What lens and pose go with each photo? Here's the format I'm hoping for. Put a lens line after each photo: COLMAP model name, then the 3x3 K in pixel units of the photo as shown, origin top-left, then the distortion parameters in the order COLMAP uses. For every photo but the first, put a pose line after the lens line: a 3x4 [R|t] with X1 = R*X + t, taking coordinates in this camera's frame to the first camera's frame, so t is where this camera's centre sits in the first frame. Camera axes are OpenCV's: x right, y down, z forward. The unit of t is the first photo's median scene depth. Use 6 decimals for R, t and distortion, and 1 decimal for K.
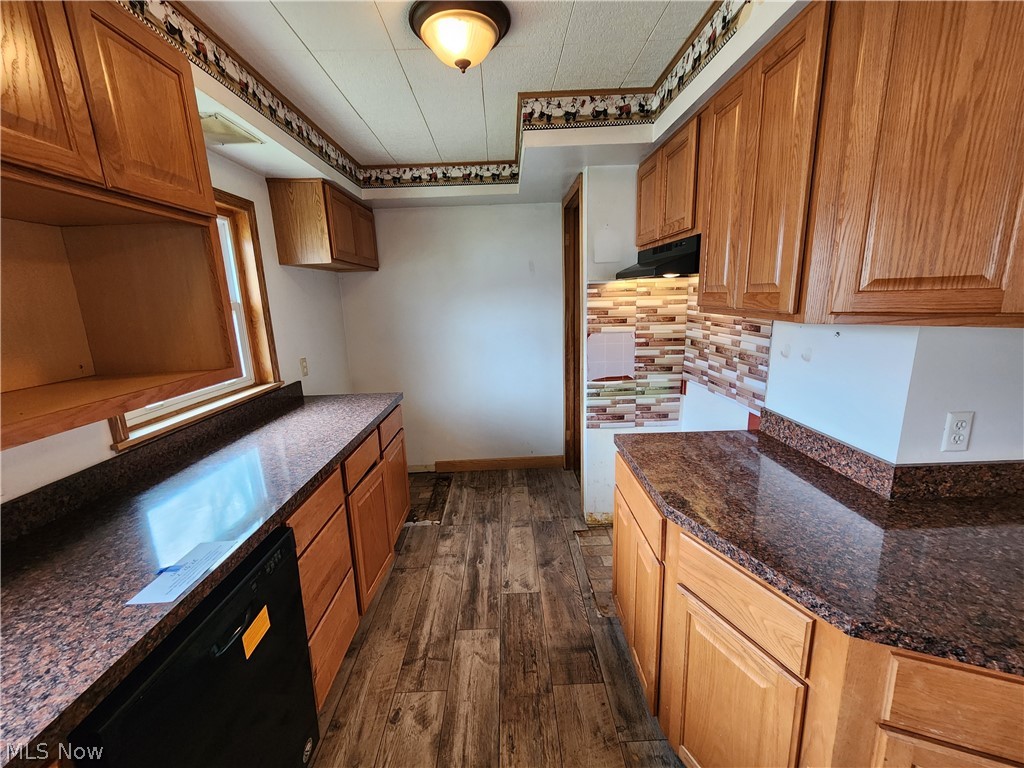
lens RADIAL K [[429.5, 0, 516.0], [0, 429.5, 385.6], [0, 0, 1]] dist [-0.000153, 0.000030]
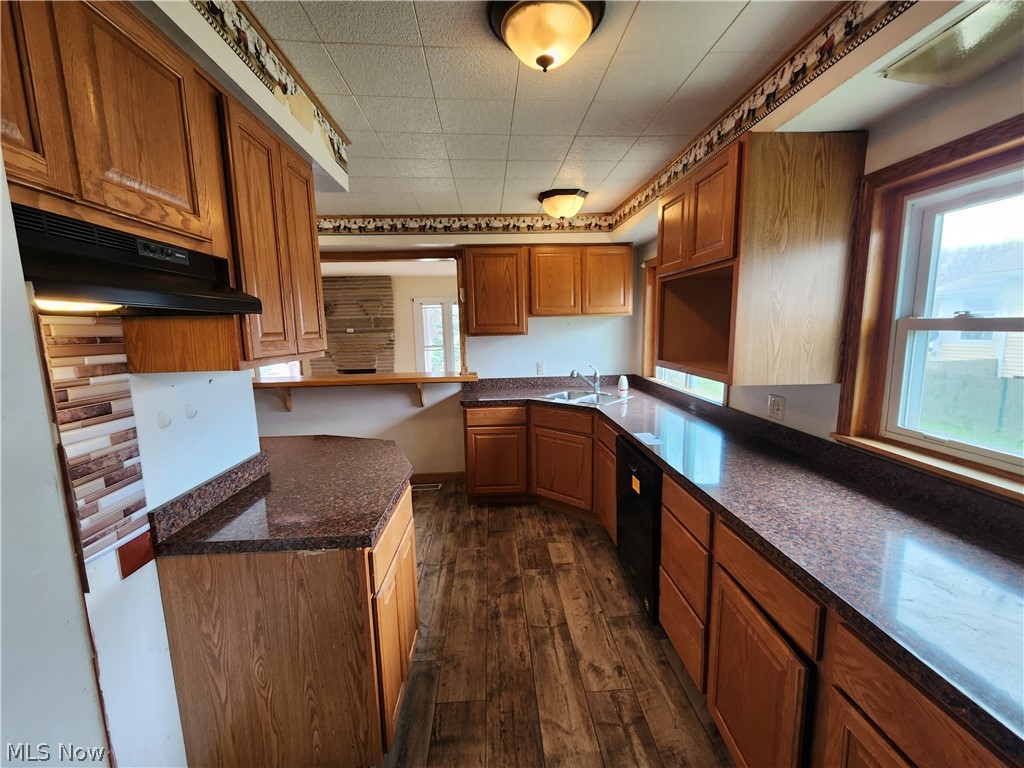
lens RADIAL K [[429.5, 0, 516.0], [0, 429.5, 385.6], [0, 0, 1]] dist [-0.000153, 0.000030]
pose [[-0.997934, 0.058572, -0.026402, -0.005936], [0.045971, 0.938053, 0.343429, -0.392800], [0.044882, 0.341506, -0.938807, 1.798189]]
